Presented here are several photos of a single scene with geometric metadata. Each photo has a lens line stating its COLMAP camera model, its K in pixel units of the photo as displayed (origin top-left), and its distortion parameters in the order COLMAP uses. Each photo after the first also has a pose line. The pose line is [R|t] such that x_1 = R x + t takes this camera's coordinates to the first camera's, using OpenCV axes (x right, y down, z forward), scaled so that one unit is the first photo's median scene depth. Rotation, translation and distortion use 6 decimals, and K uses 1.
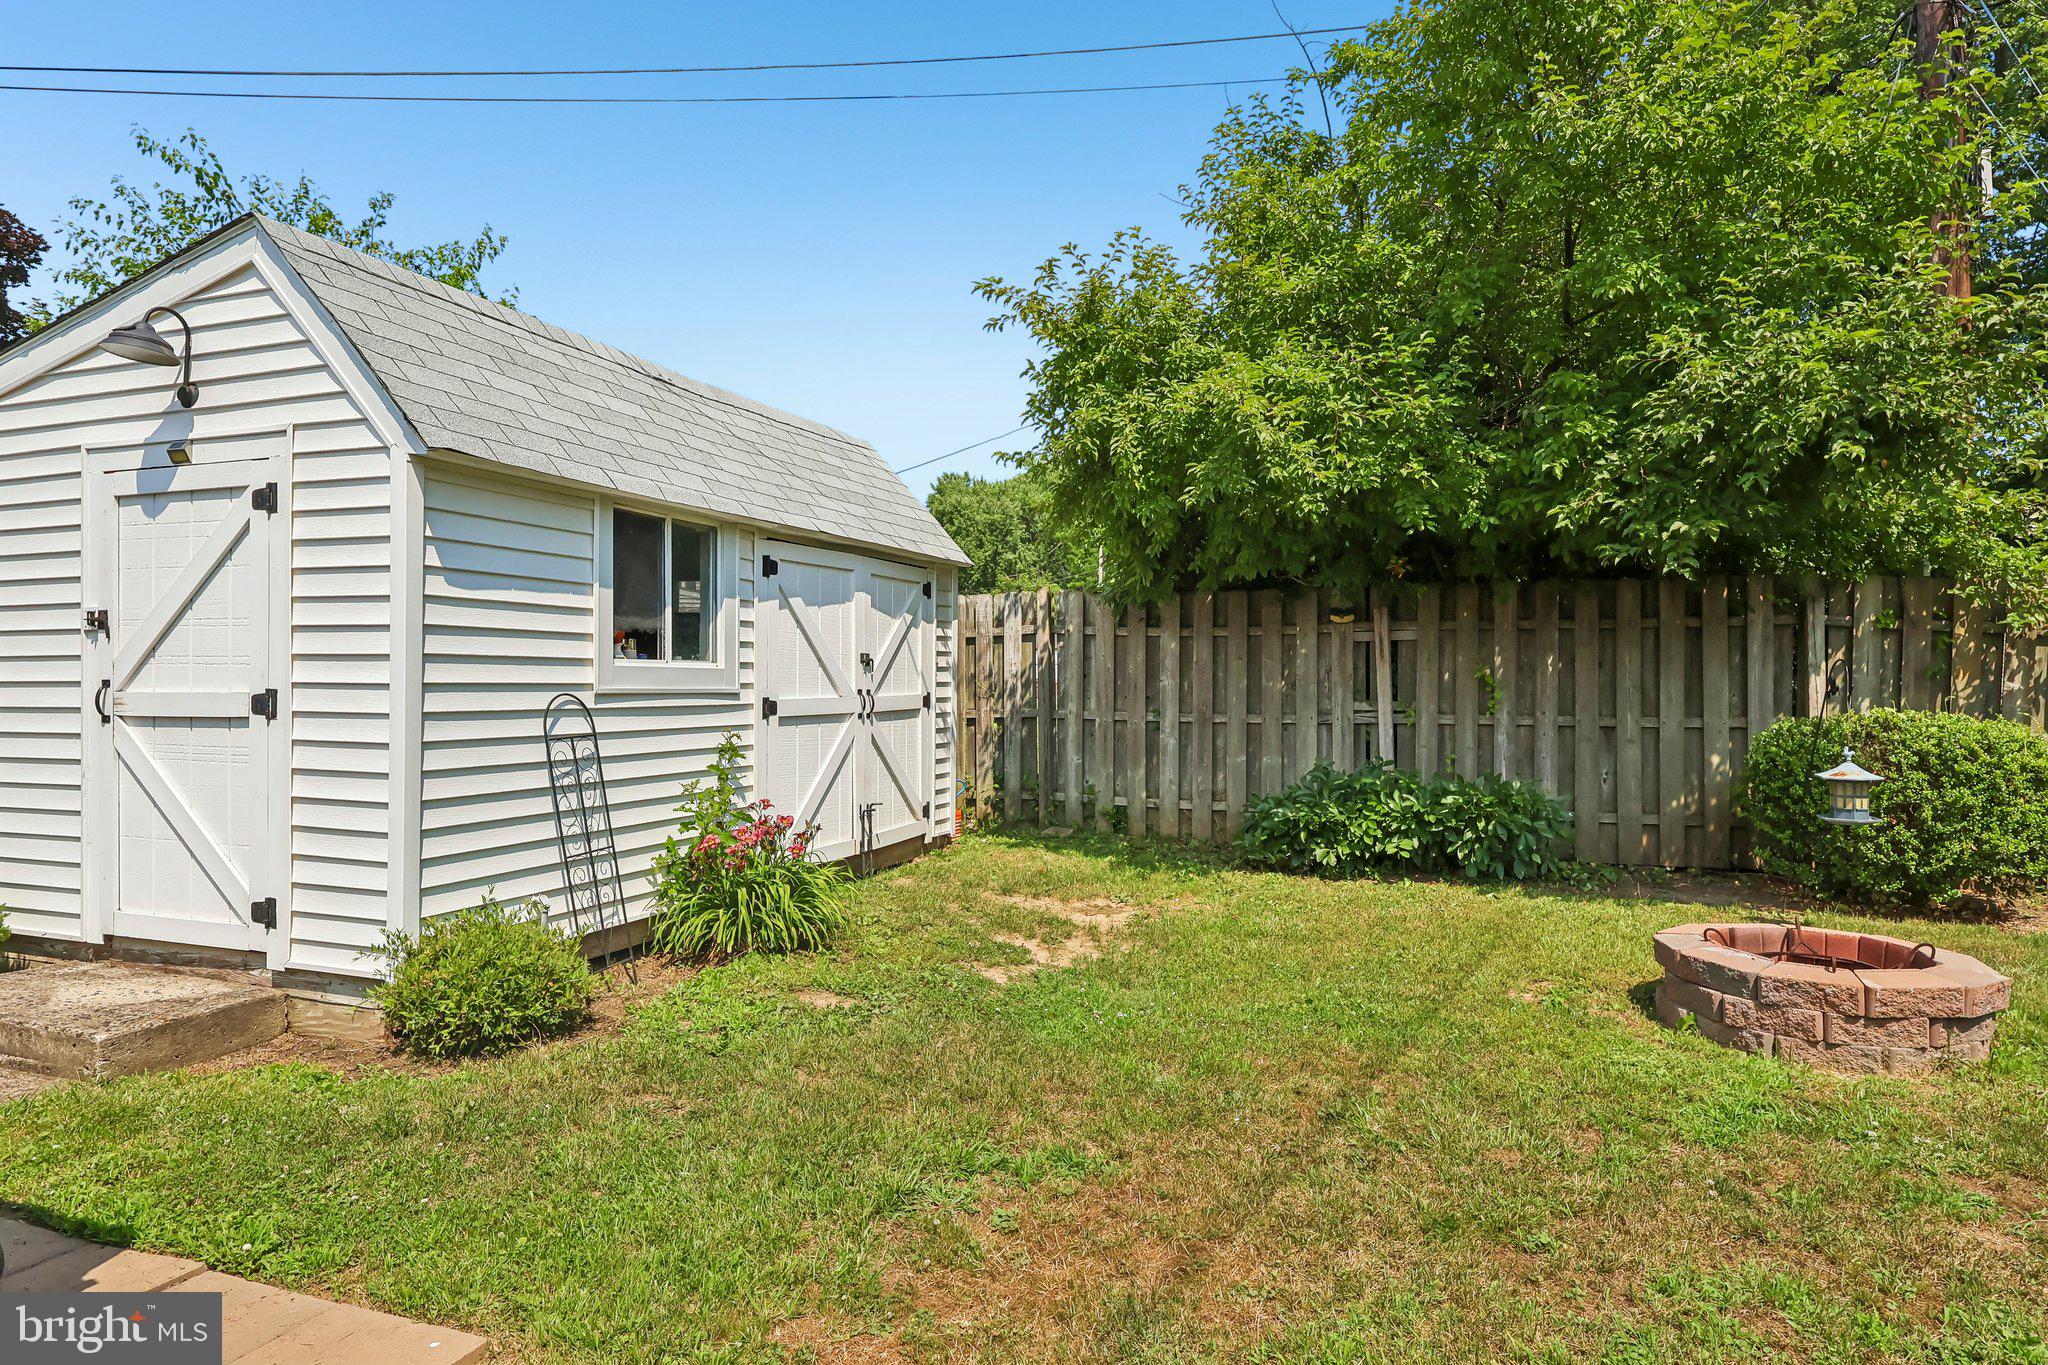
lens RADIAL K [[1191.8, 0, 1021.5], [0, 1191.8, 678.3], [0, 0, 1]] dist [-0.002947, 0.000574]
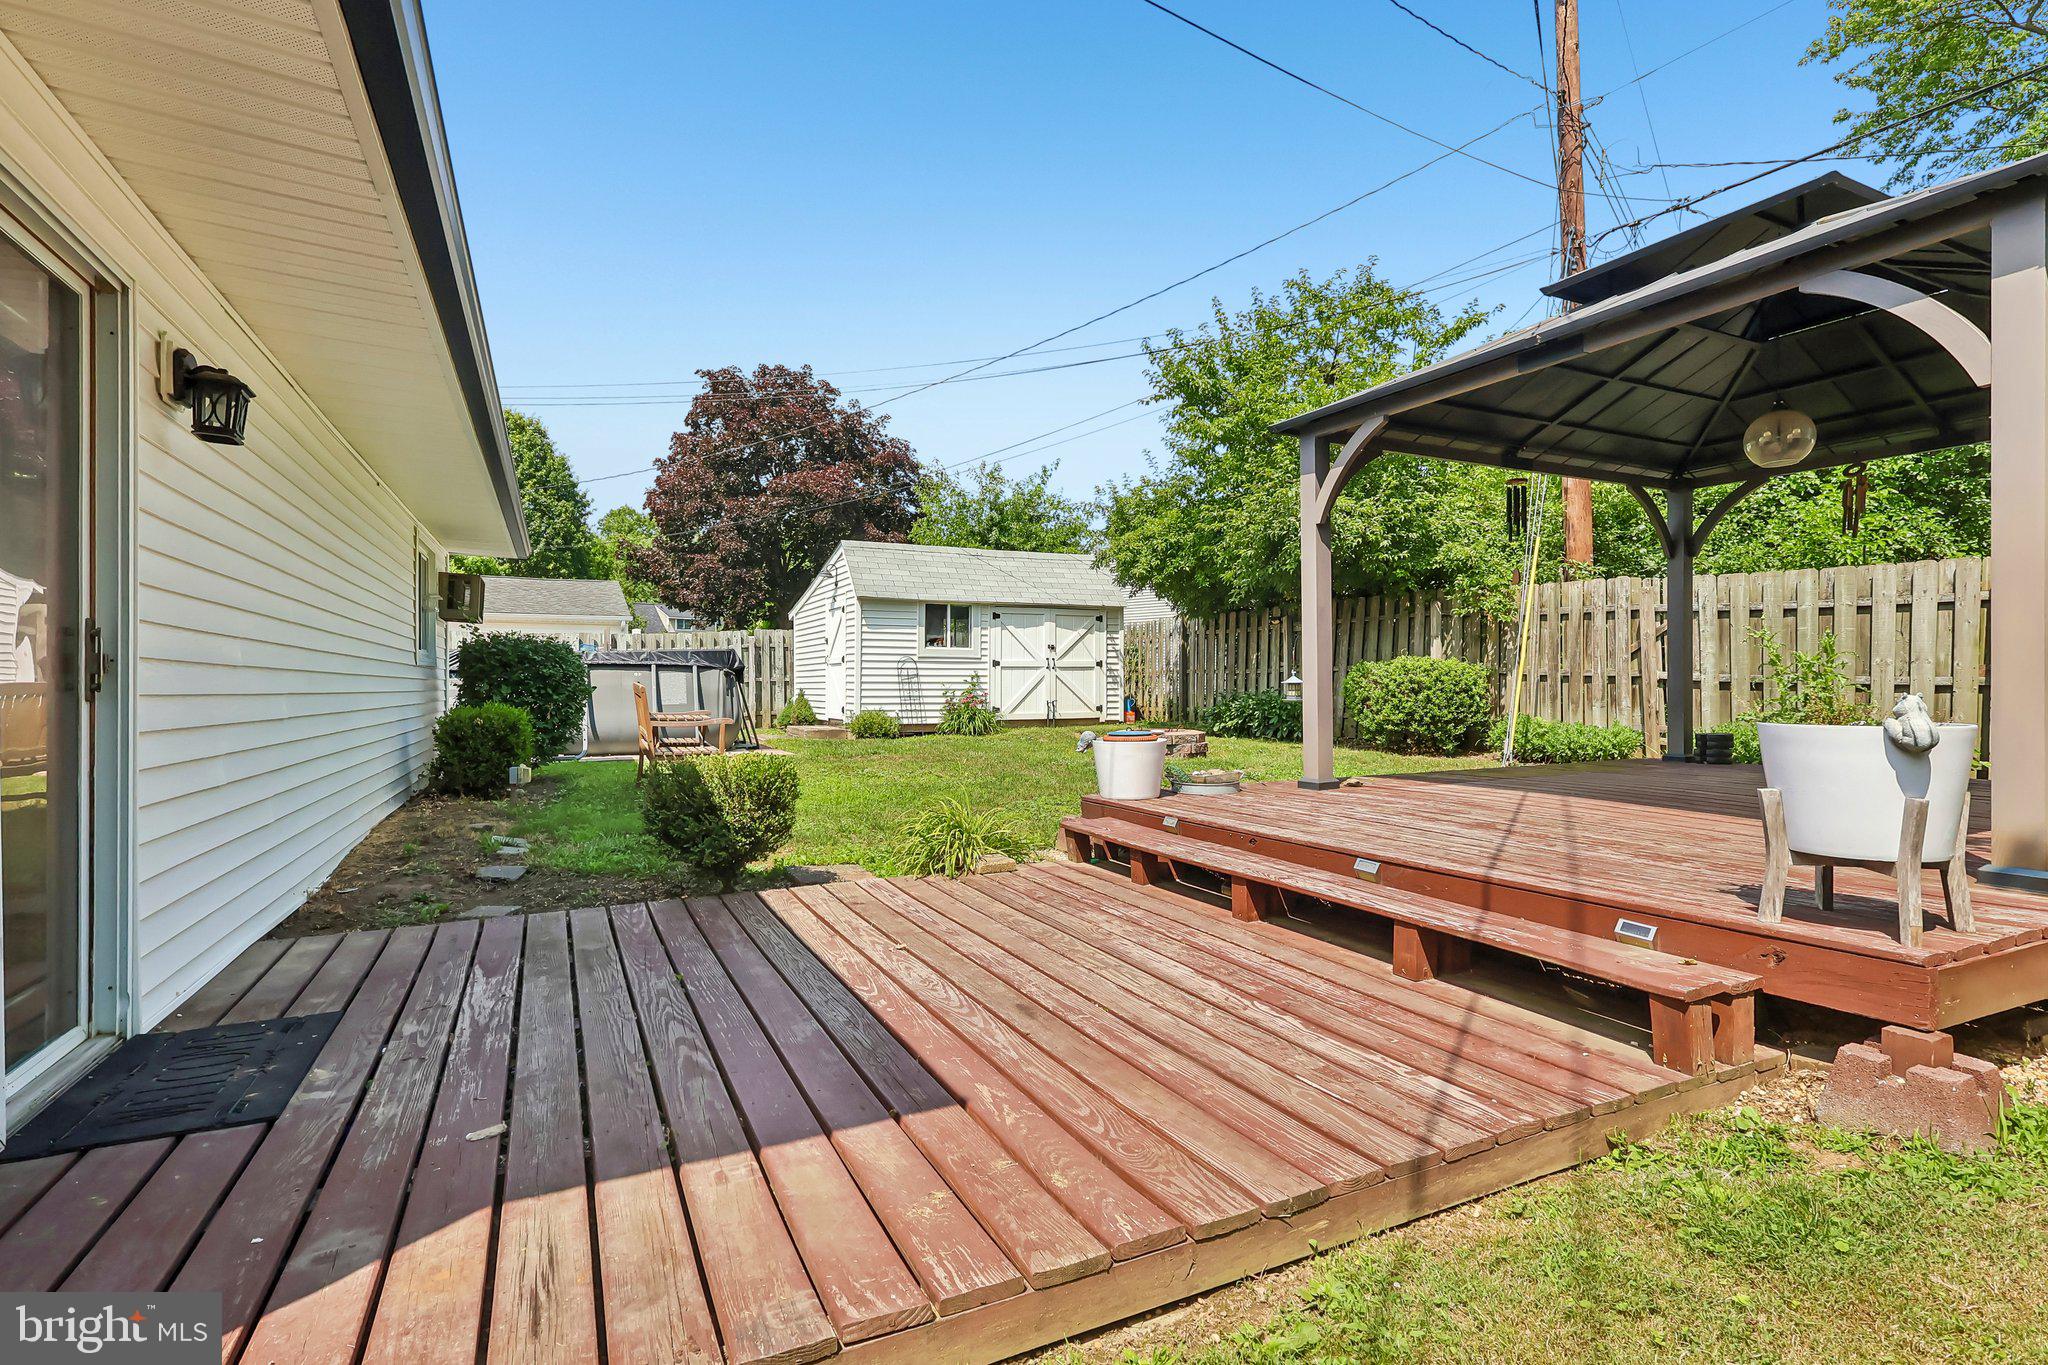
lens RADIAL K [[941.2, 0, 1014.7], [0, 941.2, 679.3], [0, 0, 1]] dist [-0.001959, -0.000486]
pose [[0.722537, -0.005104, -0.691314, 1.507149], [0.003952, 0.999987, -0.003253, 0.075594], [0.691321, -0.000381, 0.722548, -0.694772]]
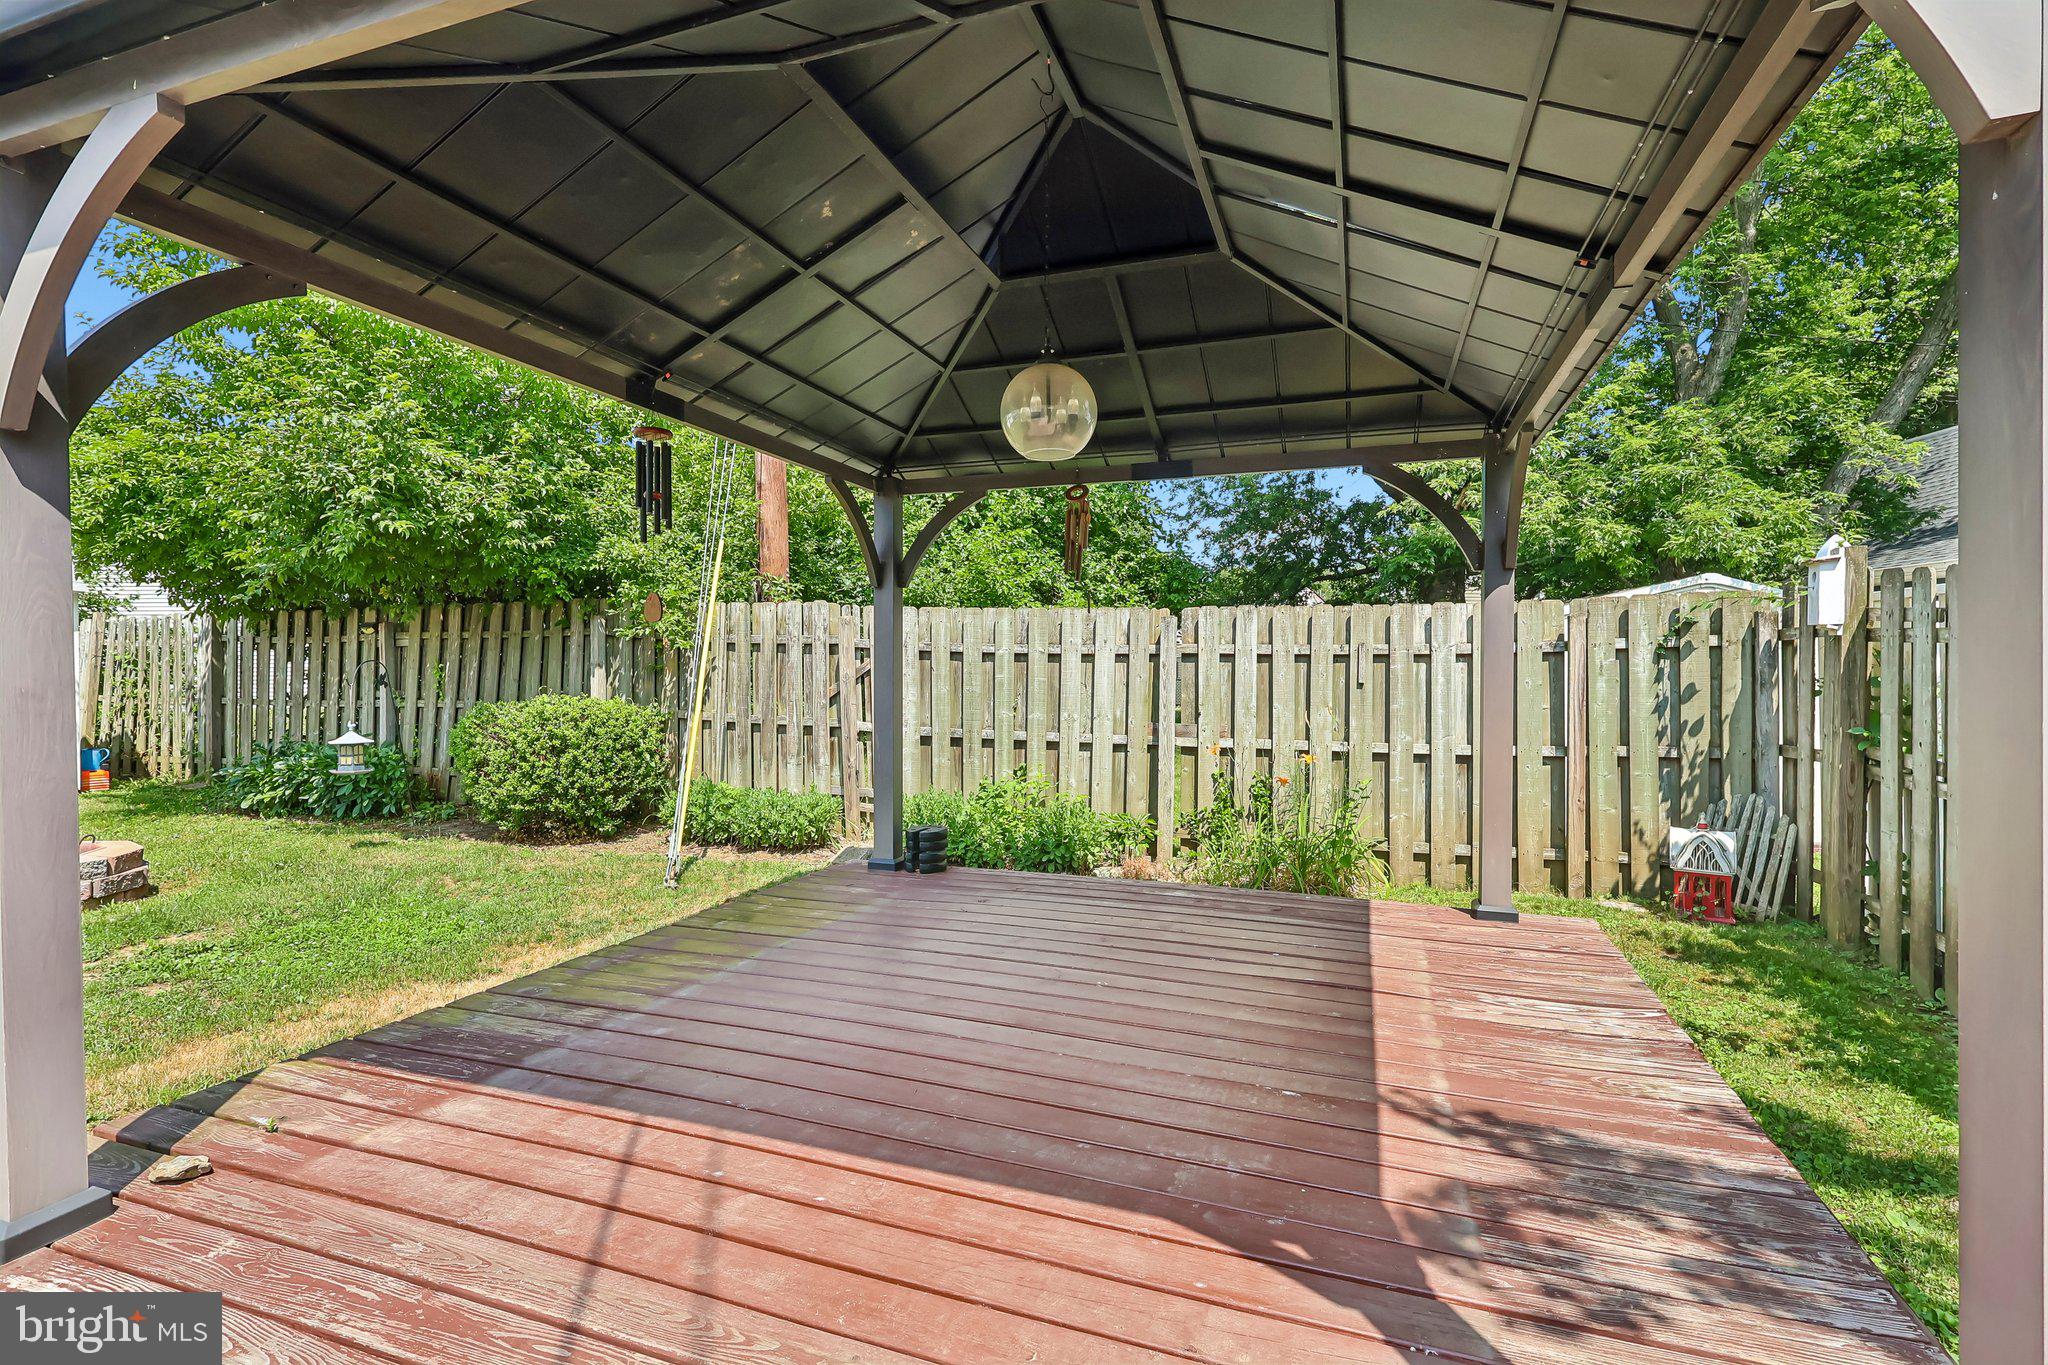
lens RADIAL K [[976.6, 0, 1025.7], [0, 976.6, 684.0], [0, 0, 1]] dist [-0.002259, -0.000026]
pose [[0.999834, -0.003216, 0.017941, 1.409288], [0.003056, 0.999956, 0.008907, 0.006321], [-0.017969, -0.008851, 0.999799, -0.183518]]
